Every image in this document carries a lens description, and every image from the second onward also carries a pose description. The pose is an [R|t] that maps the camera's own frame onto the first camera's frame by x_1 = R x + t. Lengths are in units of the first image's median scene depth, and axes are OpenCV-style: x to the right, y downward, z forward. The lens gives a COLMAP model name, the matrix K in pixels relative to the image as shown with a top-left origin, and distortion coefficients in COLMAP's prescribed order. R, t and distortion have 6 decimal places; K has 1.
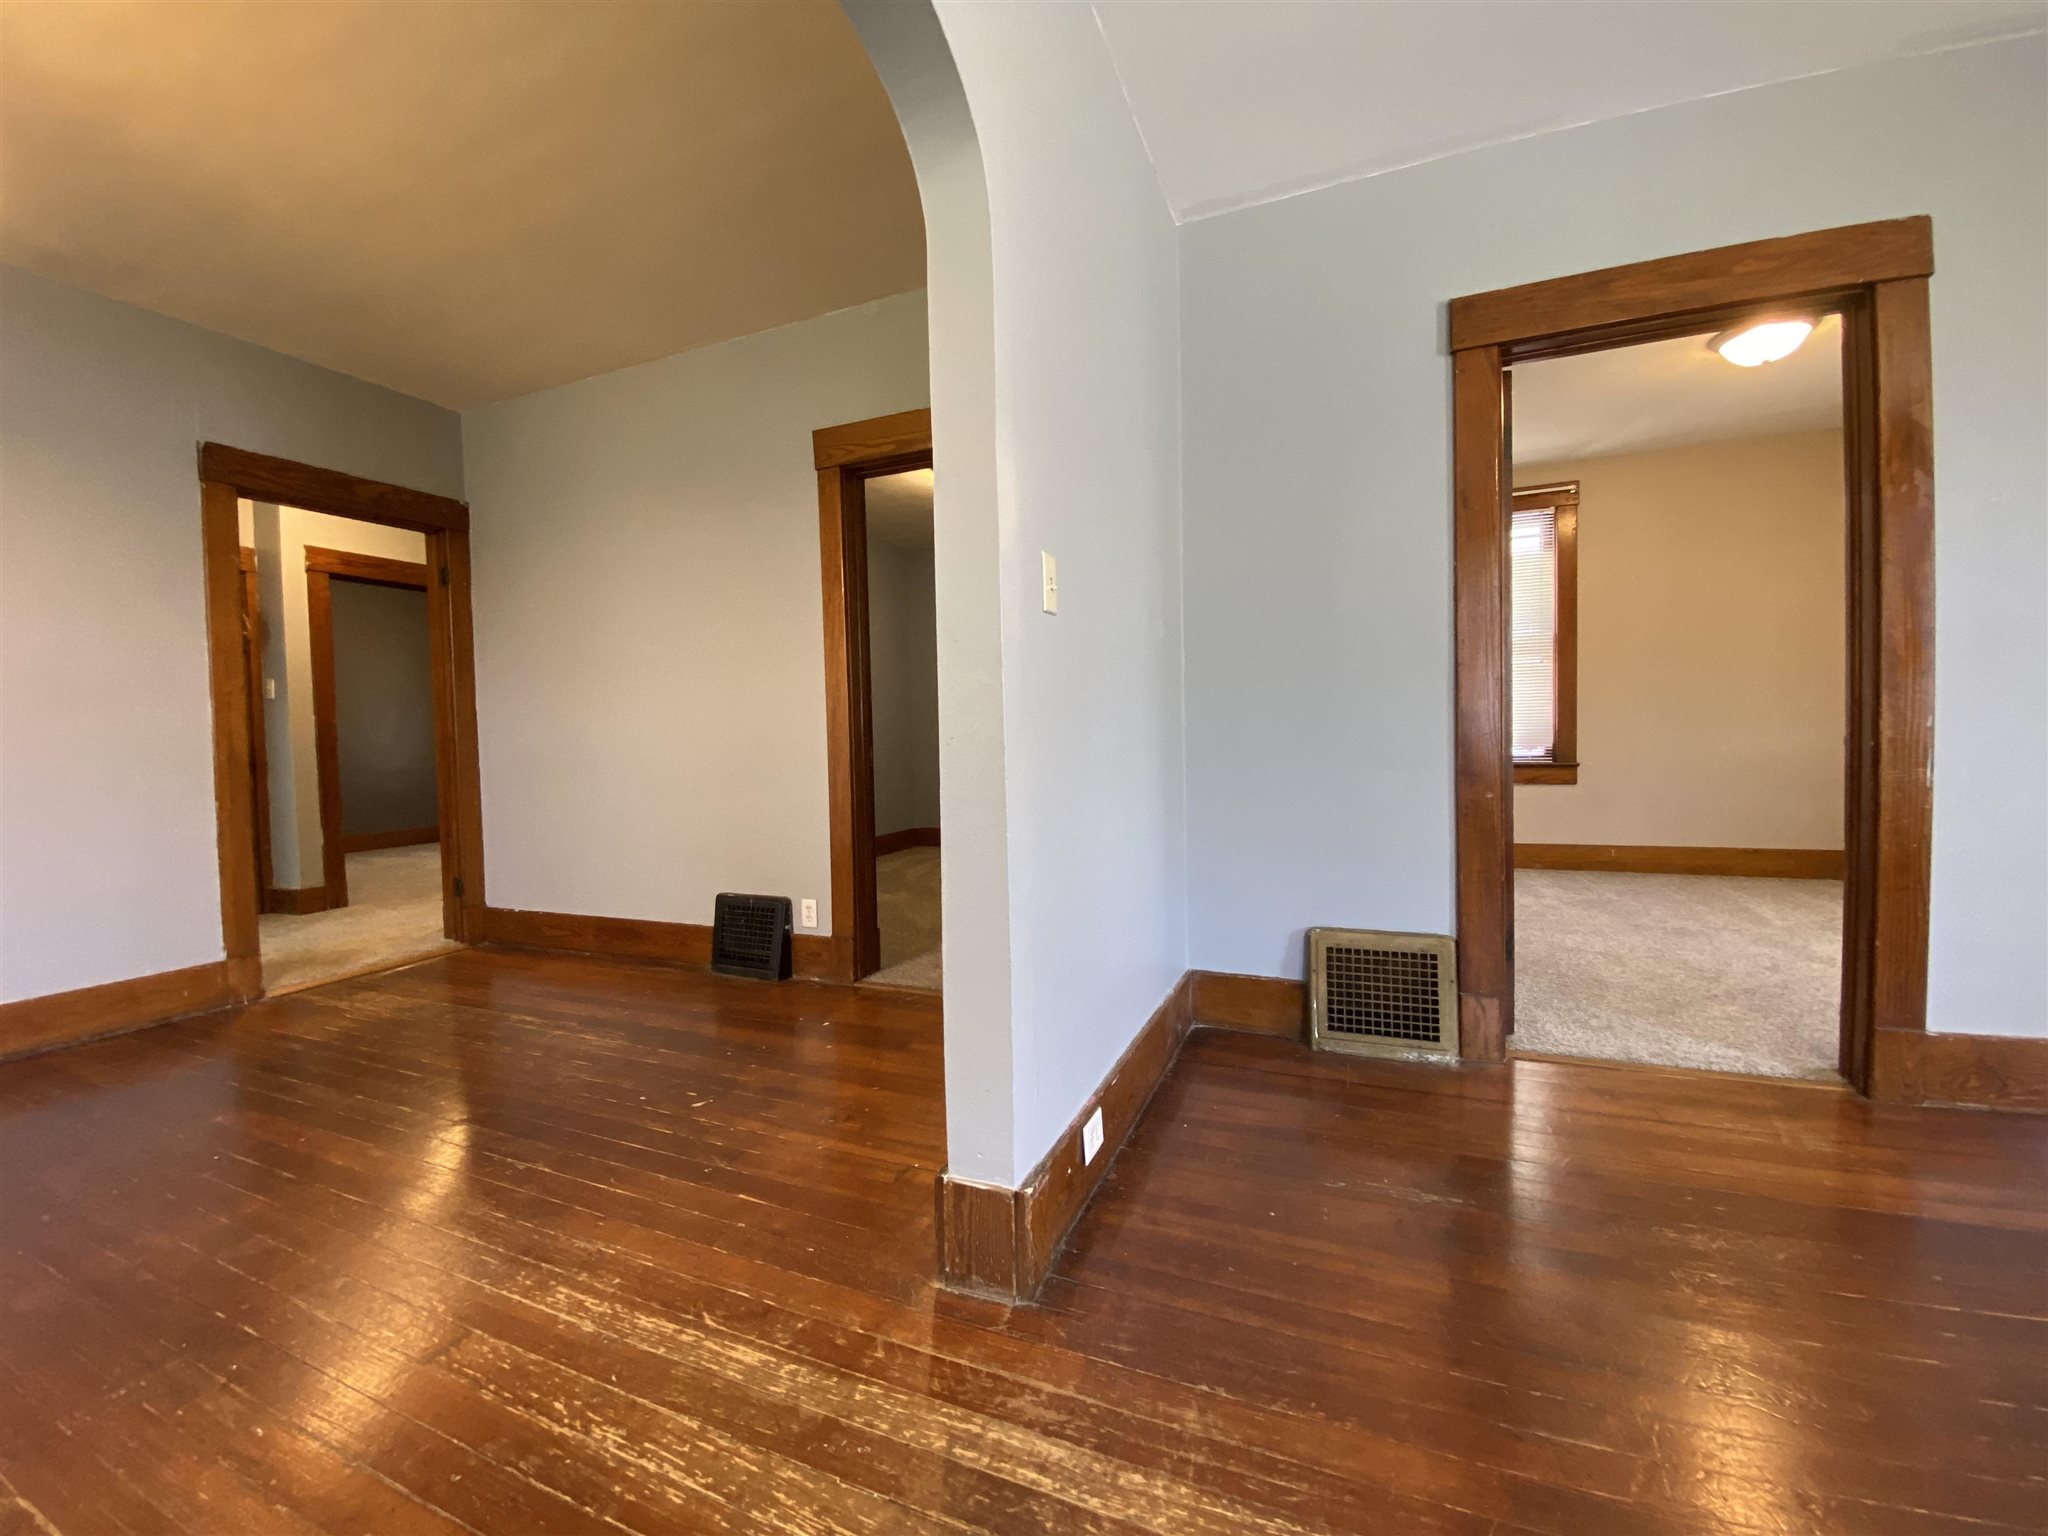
lens RADIAL K [[824.9, 0, 1019.8], [0, 824.9, 770.4], [0, 0, 1]] dist [0.016637, -0.019316]
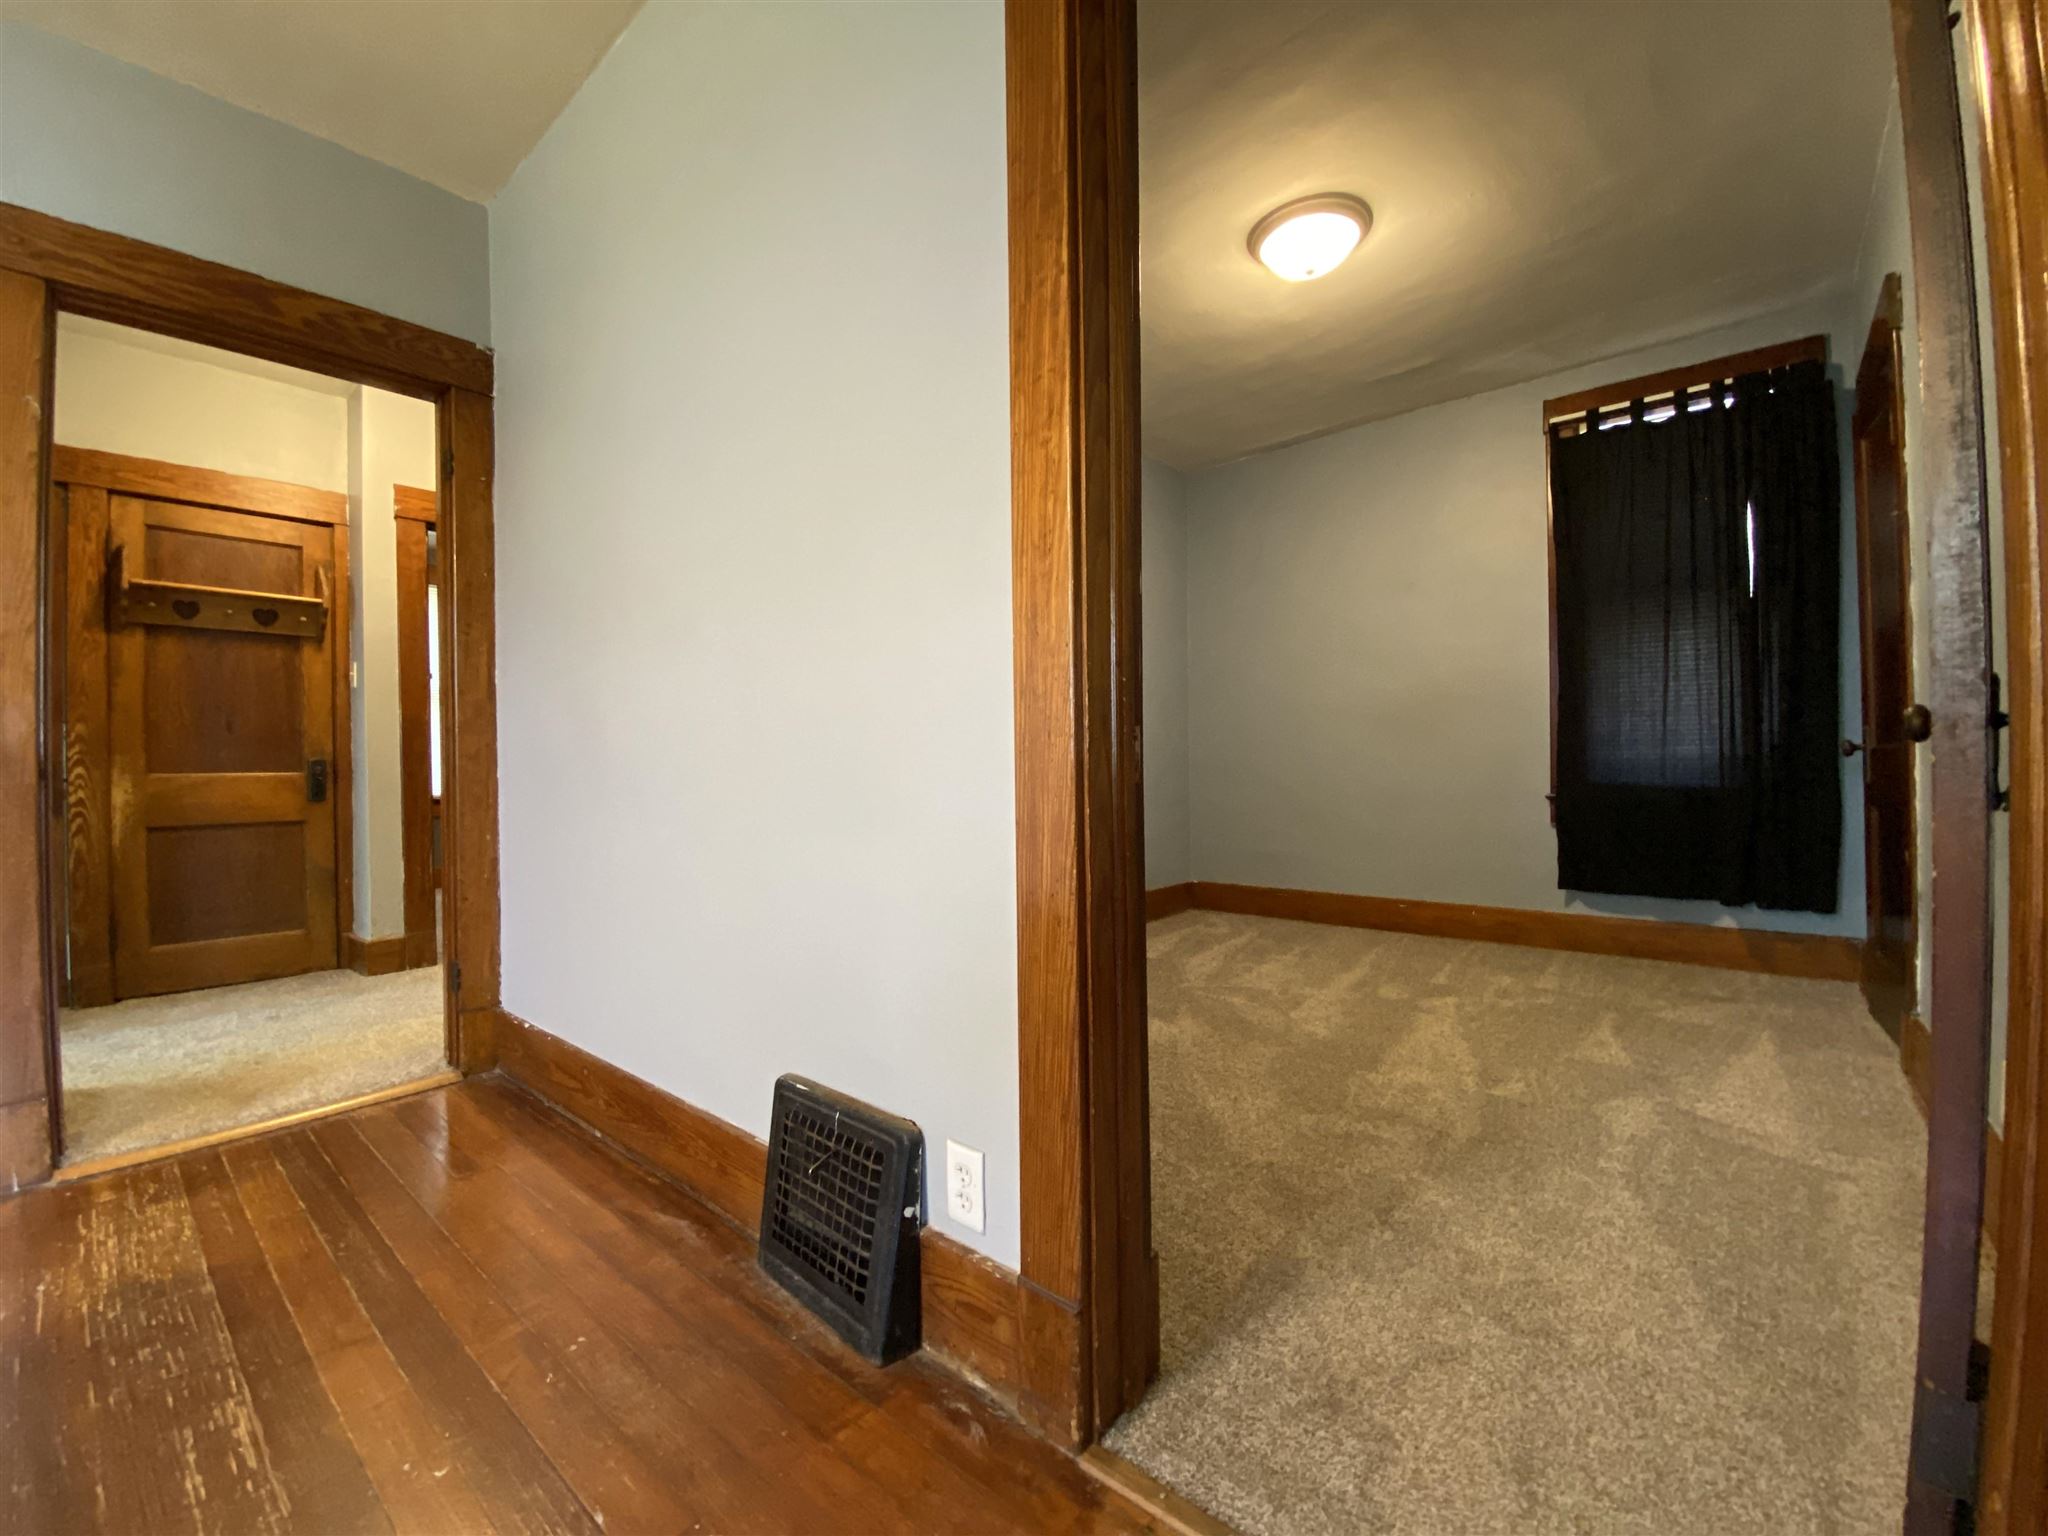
lens RADIAL K [[830.2, 0, 1020.8], [0, 830.2, 768.8], [0, 0, 1]] dist [0.012714, -0.017324]
pose [[0.952748, 0.008099, -0.303653, -0.129638], [-0.018479, 0.999338, -0.031325, 0.001513], [0.303198, 0.035456, 0.952268, 0.691783]]
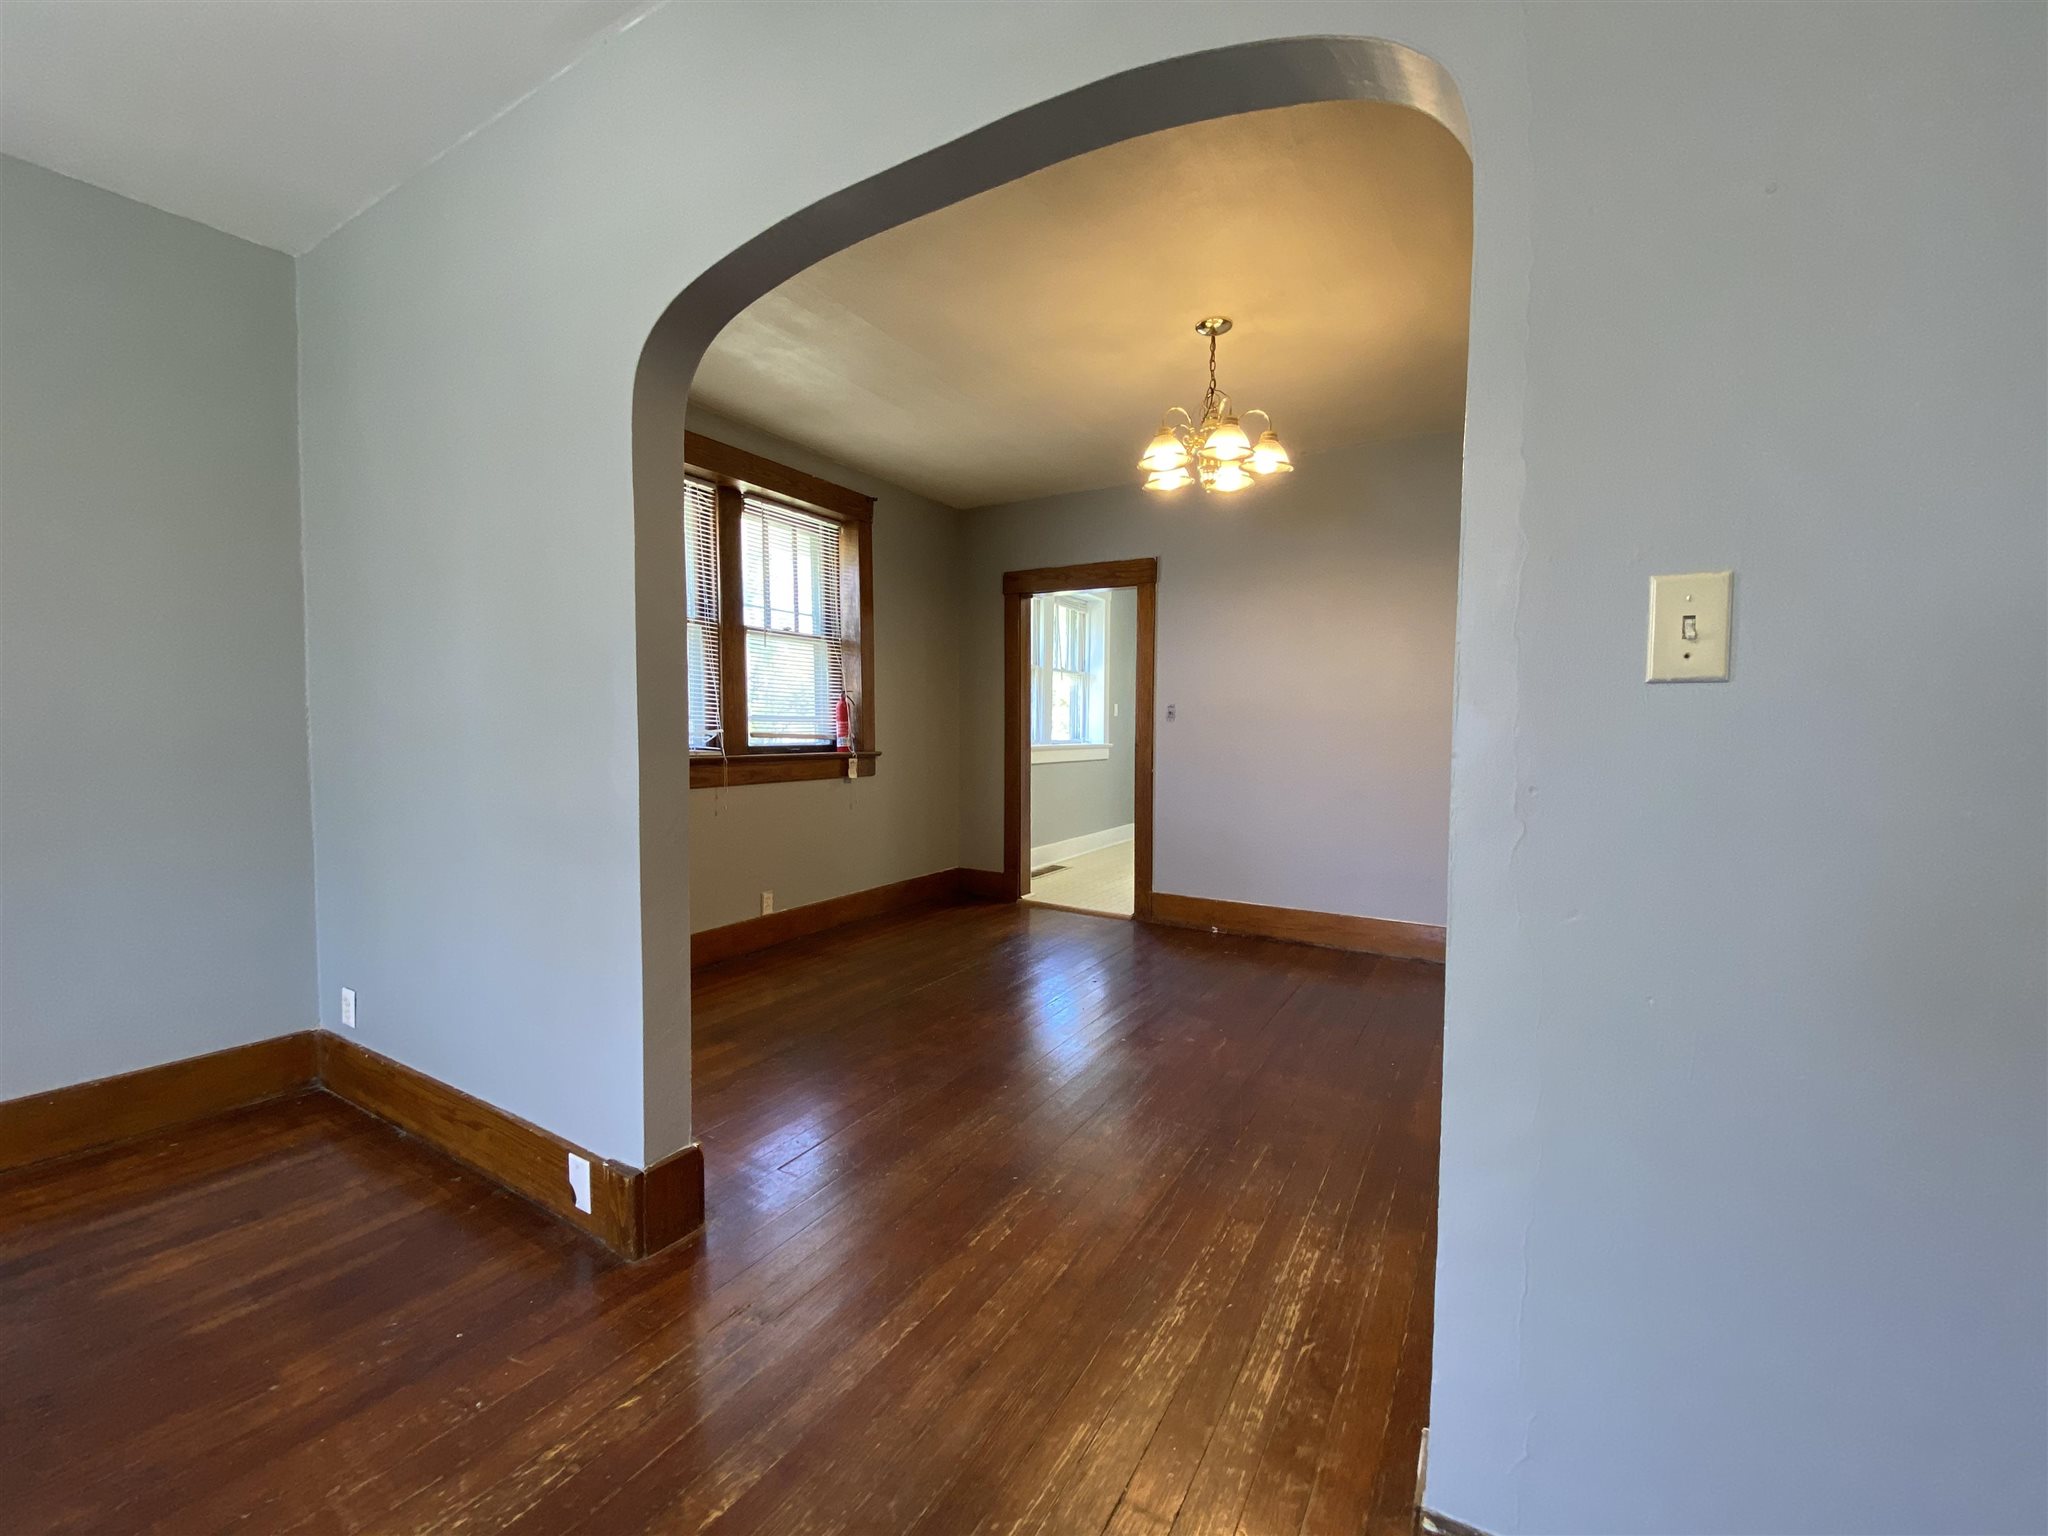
lens RADIAL K [[824.9, 0, 1019.8], [0, 824.9, 770.4], [0, 0, 1]] dist [0.016637, -0.019316]
pose [[-0.134036, 0.071817, -0.988371, 0.314838], [-0.043313, 0.995993, 0.078244, -0.078130], [0.990030, 0.053297, -0.130388, 0.318303]]
